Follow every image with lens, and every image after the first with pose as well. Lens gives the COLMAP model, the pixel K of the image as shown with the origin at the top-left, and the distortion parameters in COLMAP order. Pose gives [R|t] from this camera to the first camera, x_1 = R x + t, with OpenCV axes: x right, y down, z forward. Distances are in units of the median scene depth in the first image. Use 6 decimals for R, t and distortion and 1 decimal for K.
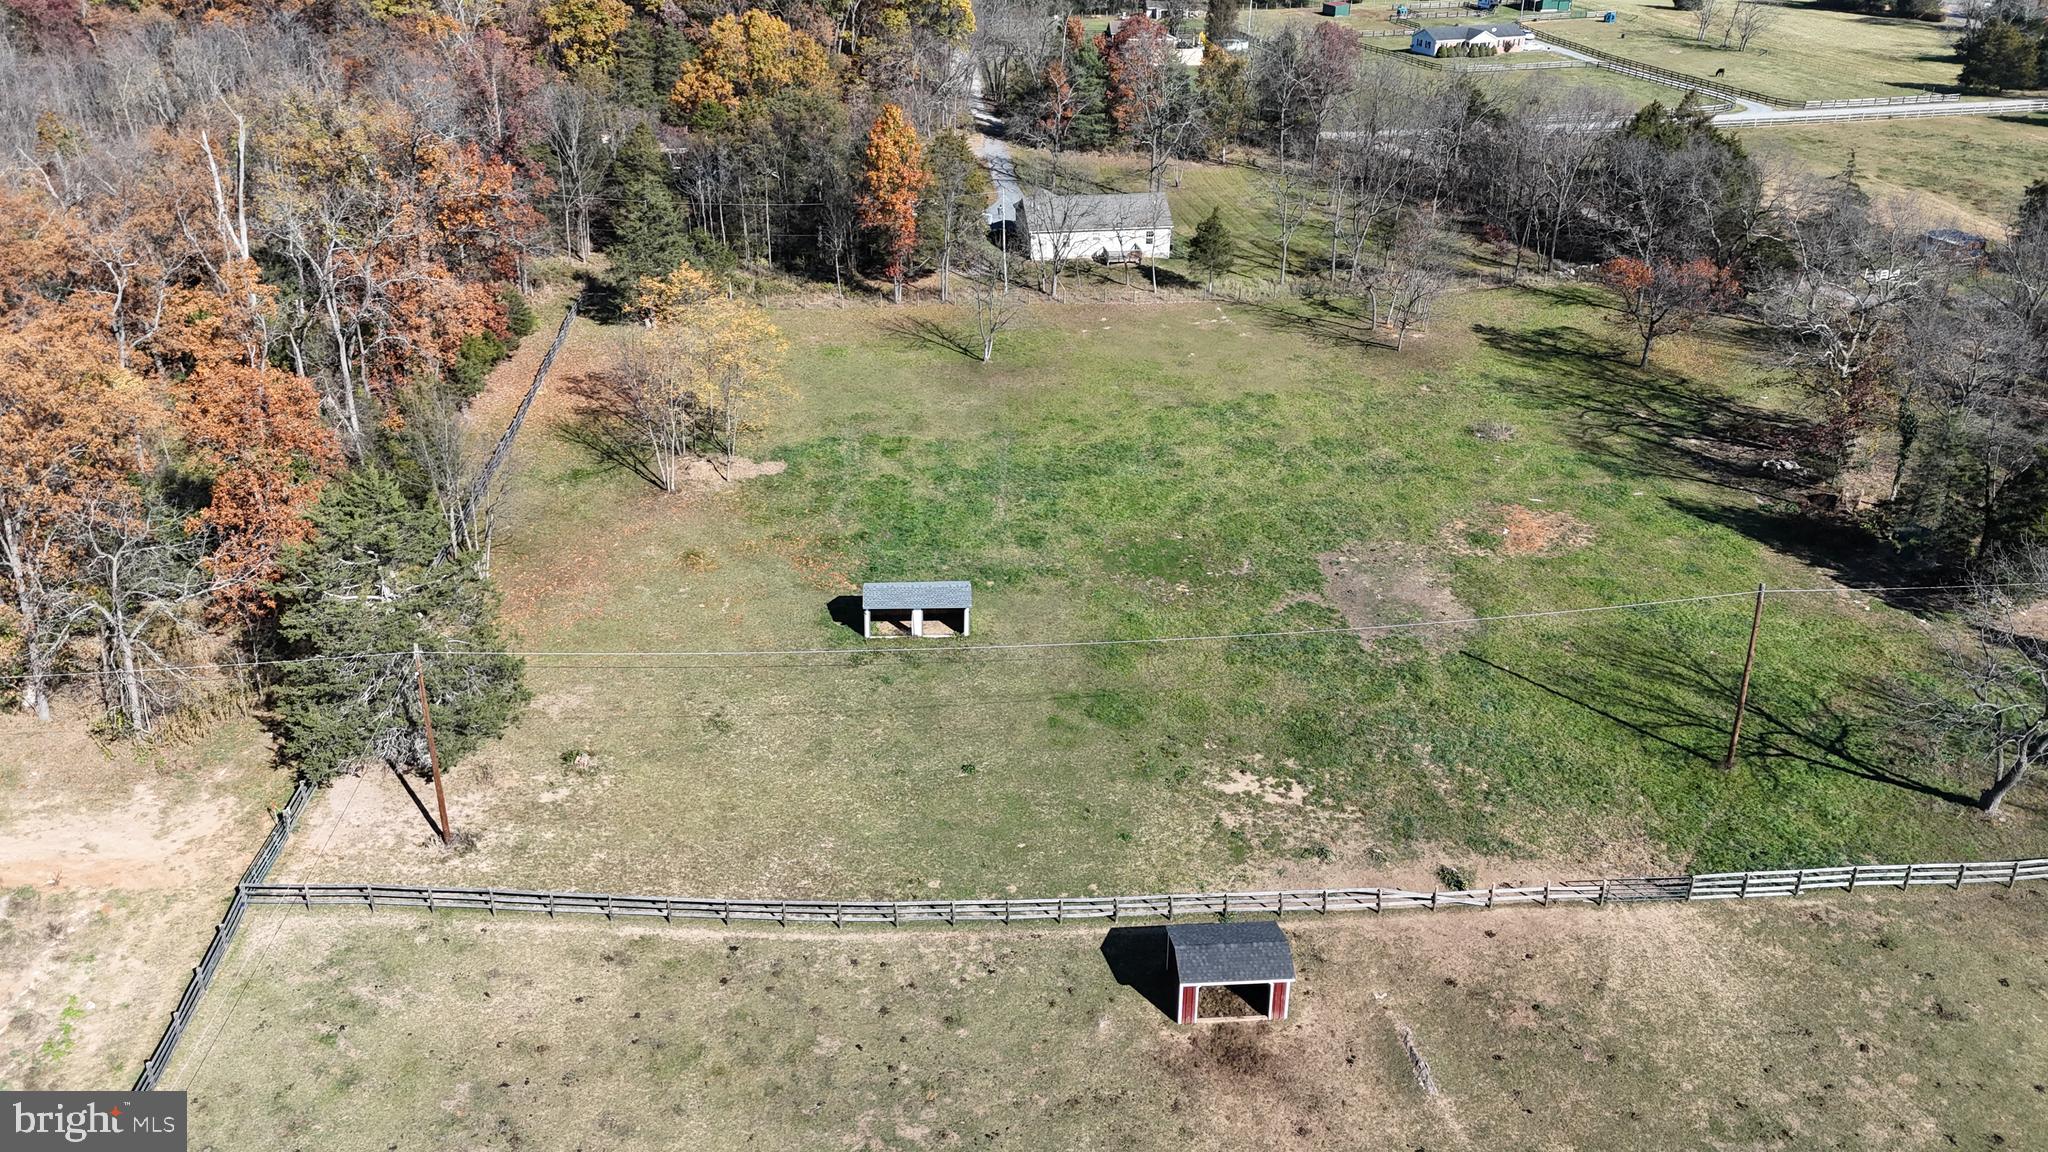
lens RADIAL K [[1523.1, 0, 1024.0], [0, 1523.1, 576.0], [0, 0, 1]] dist [0.119345, -0.283121]
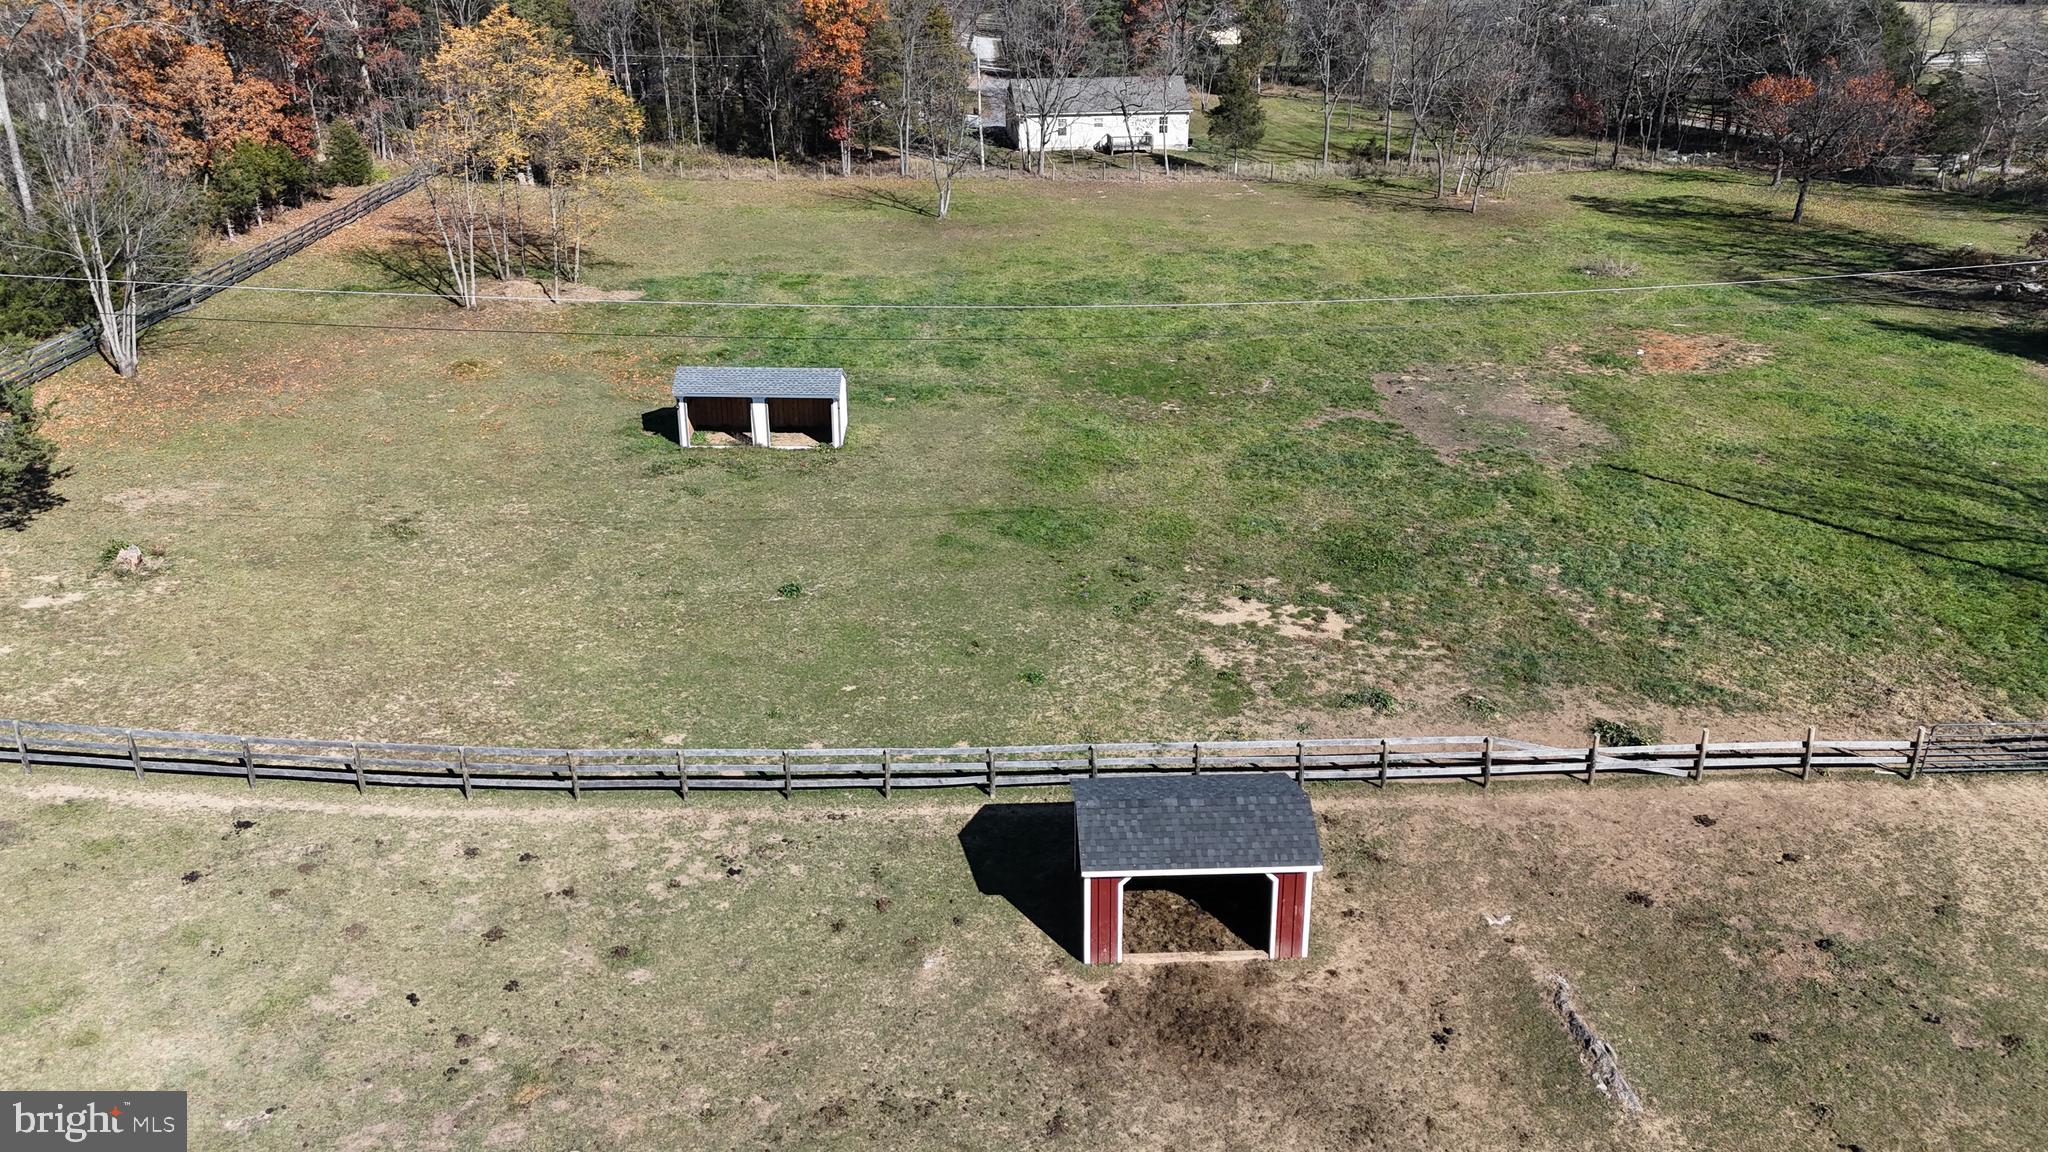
lens RADIAL K [[1500.9, 0, 1024.0], [0, 1500.9, 576.0], [0, 0, 1]] dist [0.087812, -0.106549]
pose [[0.999205, 0.000759, -0.039868, 0.082454], [-0.003533, 0.997570, -0.069579, 0.165519], [0.039718, 0.069665, 0.996779, 0.418824]]
